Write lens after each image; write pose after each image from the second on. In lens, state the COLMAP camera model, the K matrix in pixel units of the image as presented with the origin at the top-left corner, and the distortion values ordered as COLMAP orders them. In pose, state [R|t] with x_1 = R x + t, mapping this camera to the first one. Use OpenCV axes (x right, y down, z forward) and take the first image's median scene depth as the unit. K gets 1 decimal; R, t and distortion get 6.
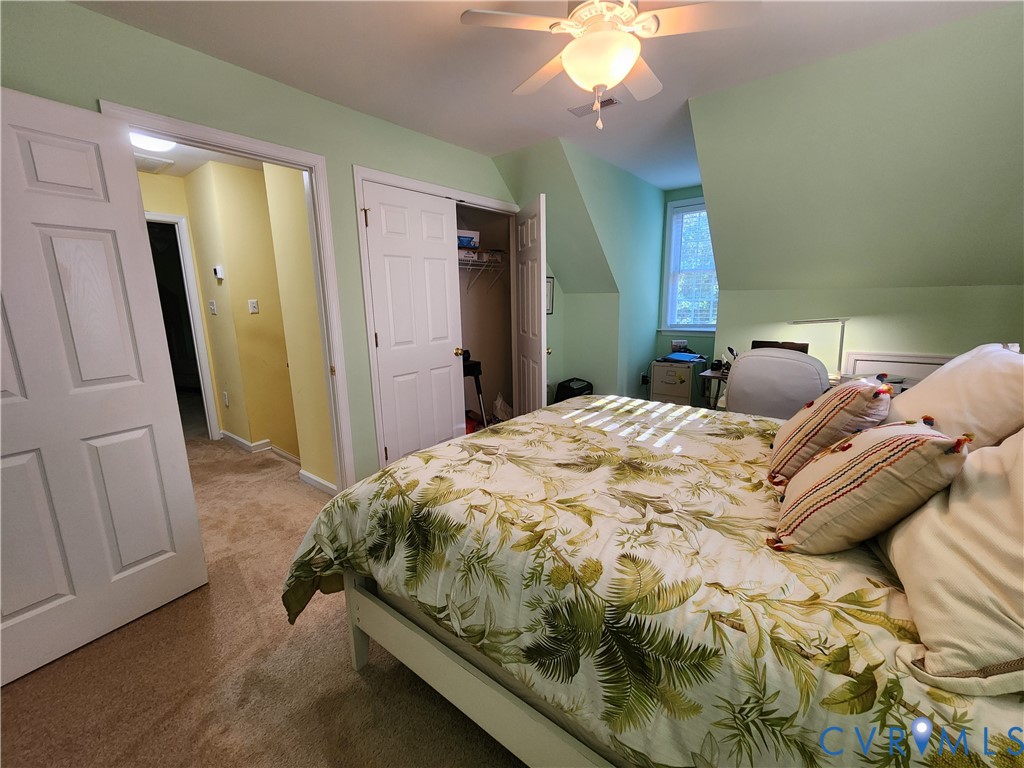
lens RADIAL K [[421.5, 0, 514.2], [0, 421.5, 379.5], [0, 0, 1]] dist [0.003771, -0.000613]
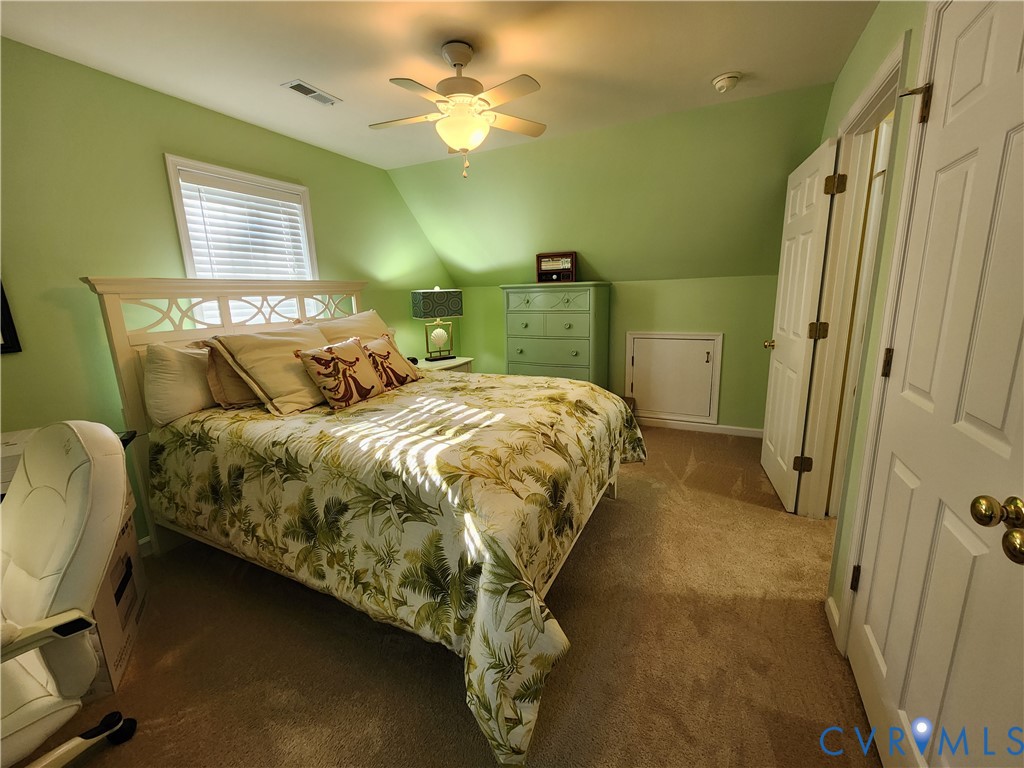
lens RADIAL K [[421.5, 0, 512.7], [0, 421.5, 381.4], [0, 0, 1]] dist [0.003771, -0.000613]
pose [[-0.976180, 0.086560, -0.198947, 0.315961], [0.002388, 0.921198, 0.389086, -0.411830], [0.216949, 0.379343, -0.899462, 2.093647]]
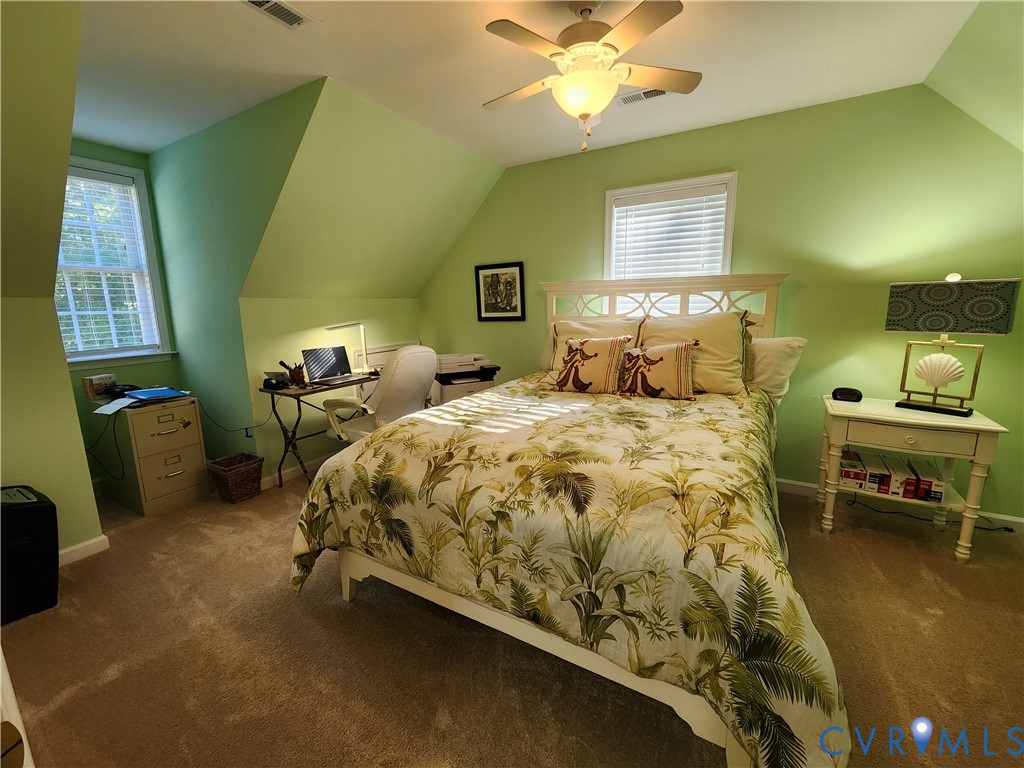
lens RADIAL K [[421.5, 0, 514.8], [0, 421.5, 380.7], [0, 0, 1]] dist [0.003771, -0.000613]
pose [[-0.133358, -0.164125, 0.977383, -0.822279], [0.207547, 0.959700, 0.189474, -0.194748], [-0.969092, 0.228121, -0.093920, 1.161907]]
